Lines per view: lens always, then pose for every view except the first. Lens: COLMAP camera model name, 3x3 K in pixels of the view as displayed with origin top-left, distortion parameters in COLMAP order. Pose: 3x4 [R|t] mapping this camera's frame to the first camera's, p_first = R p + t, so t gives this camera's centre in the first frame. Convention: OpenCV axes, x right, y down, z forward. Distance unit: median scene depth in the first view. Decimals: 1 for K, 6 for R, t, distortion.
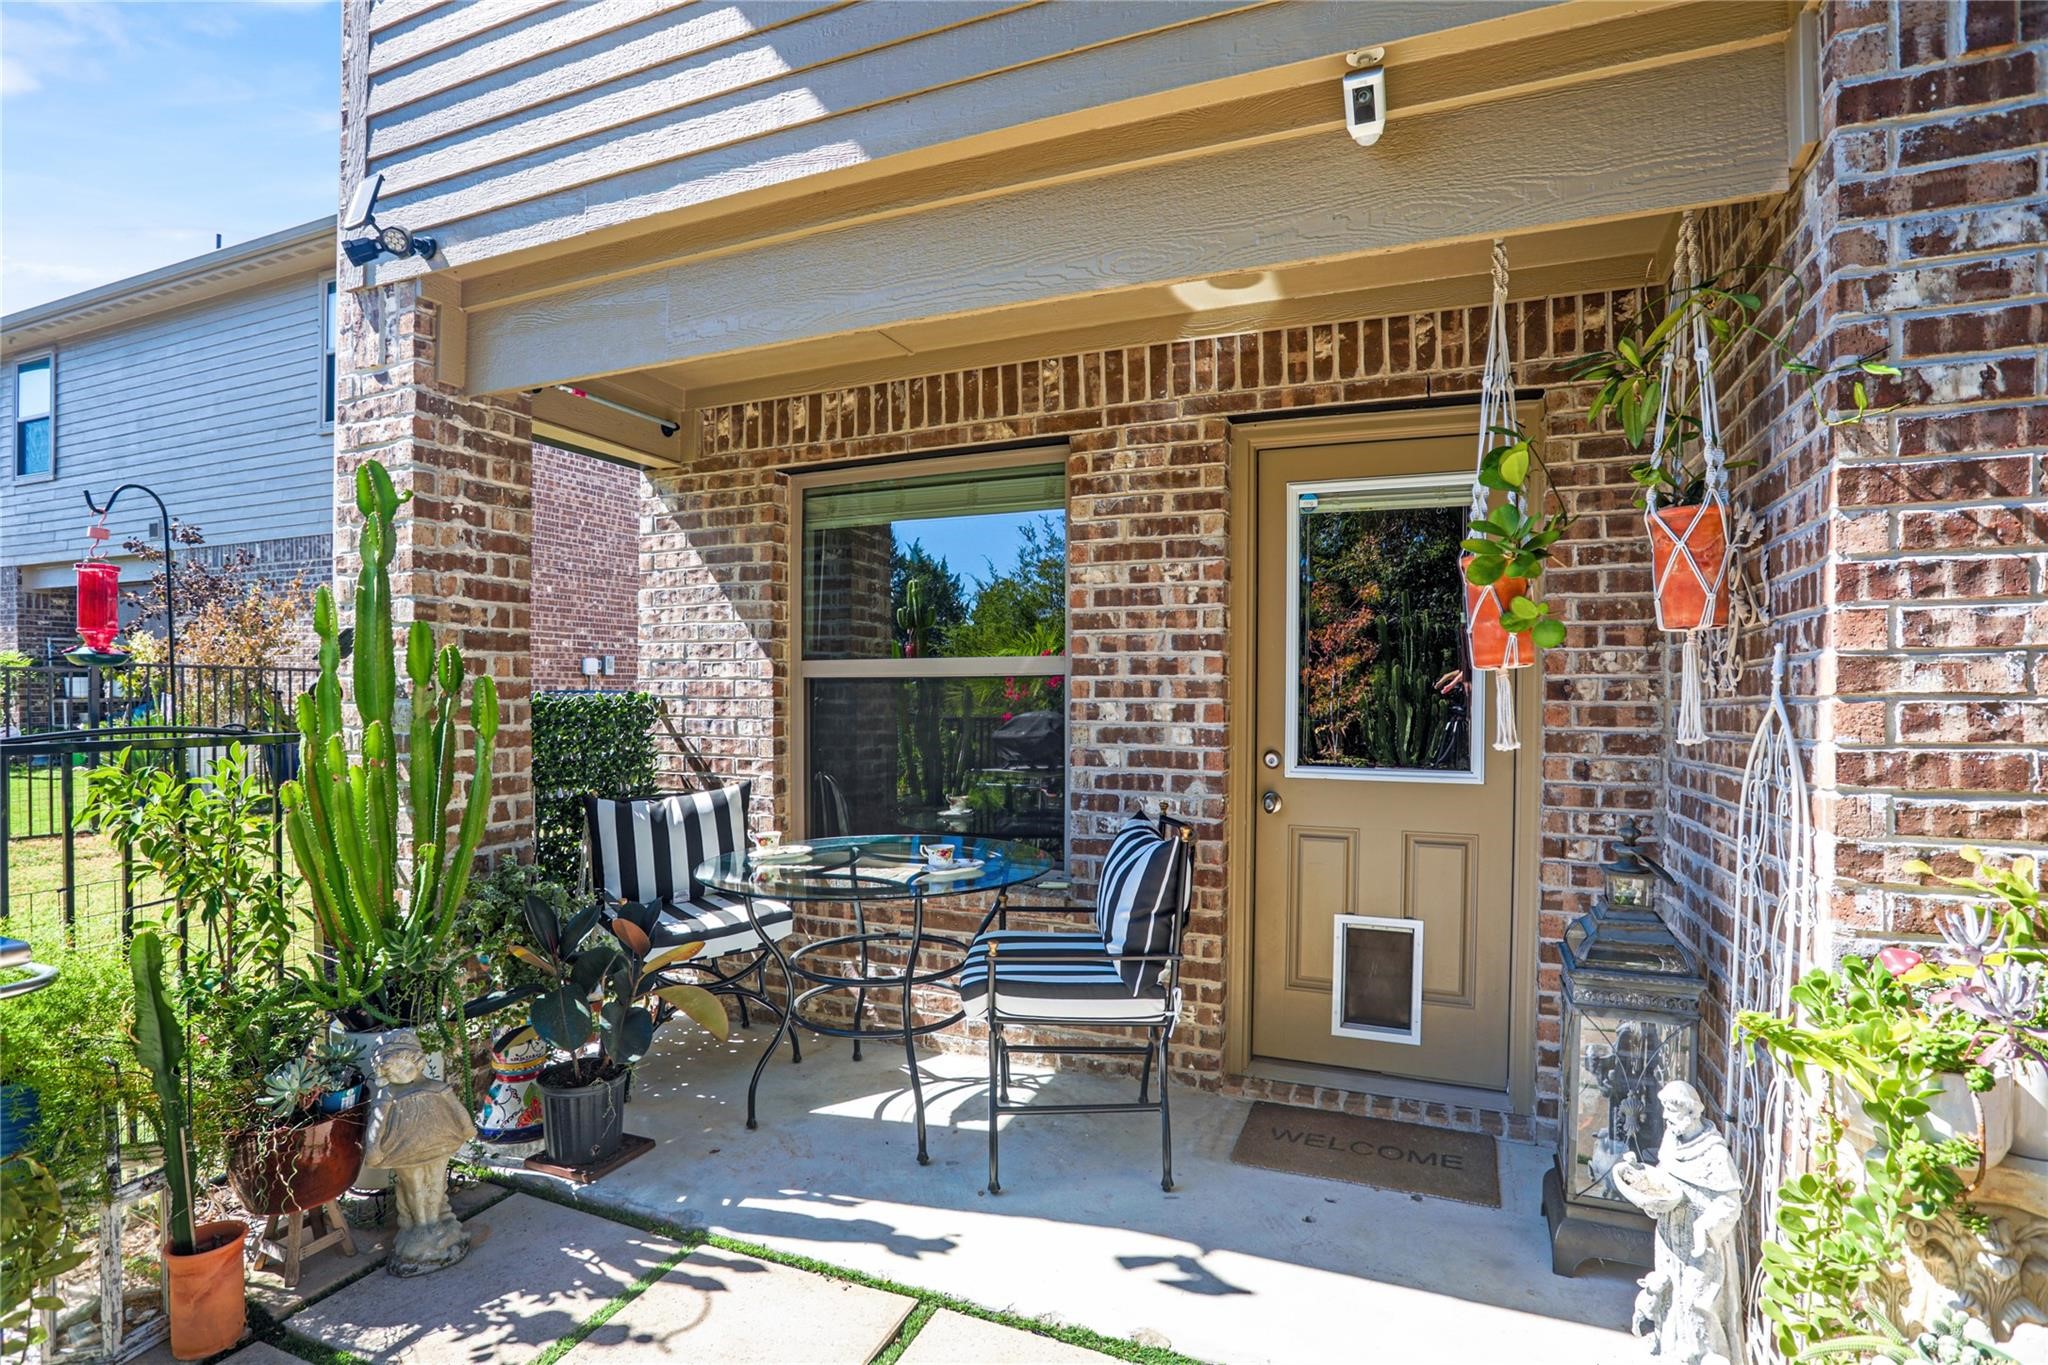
lens RADIAL K [[983.2, 0, 1023.6], [0, 983.2, 684.3], [0, 0, 1]] dist [-0.021393, -0.000320]
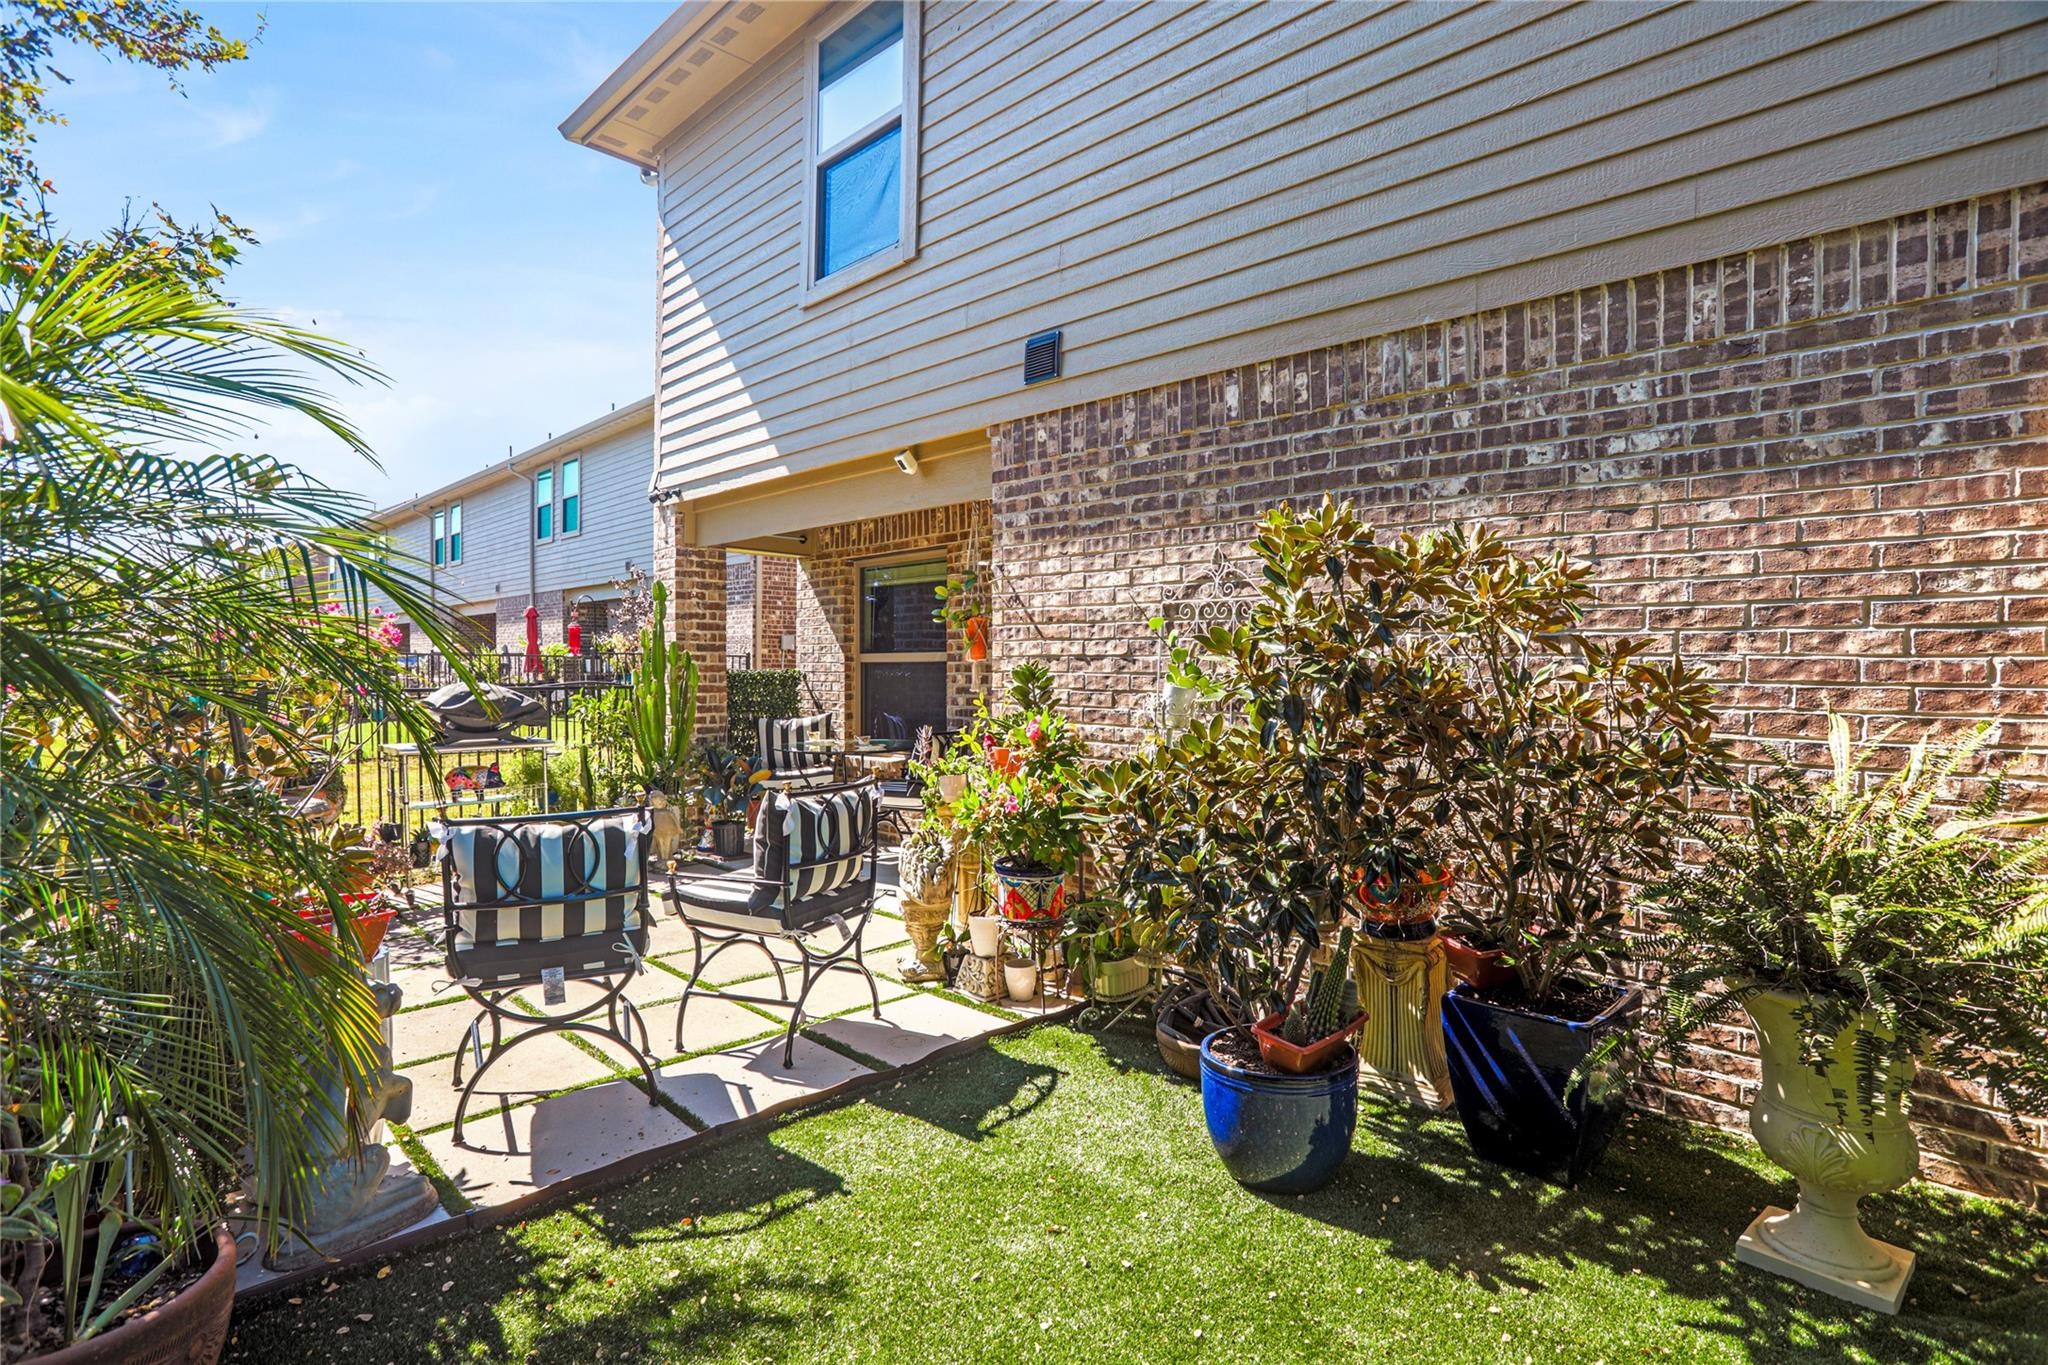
lens RADIAL K [[983.2, 0, 1022.7], [0, 983.2, 684.1], [0, 0, 1]] dist [-0.021393, -0.000320]
pose [[0.929754, 0.007839, -0.368097, 1.019095], [-0.000112, 0.999779, 0.021007, -0.005468], [0.368181, -0.019490, 0.929550, -0.917190]]
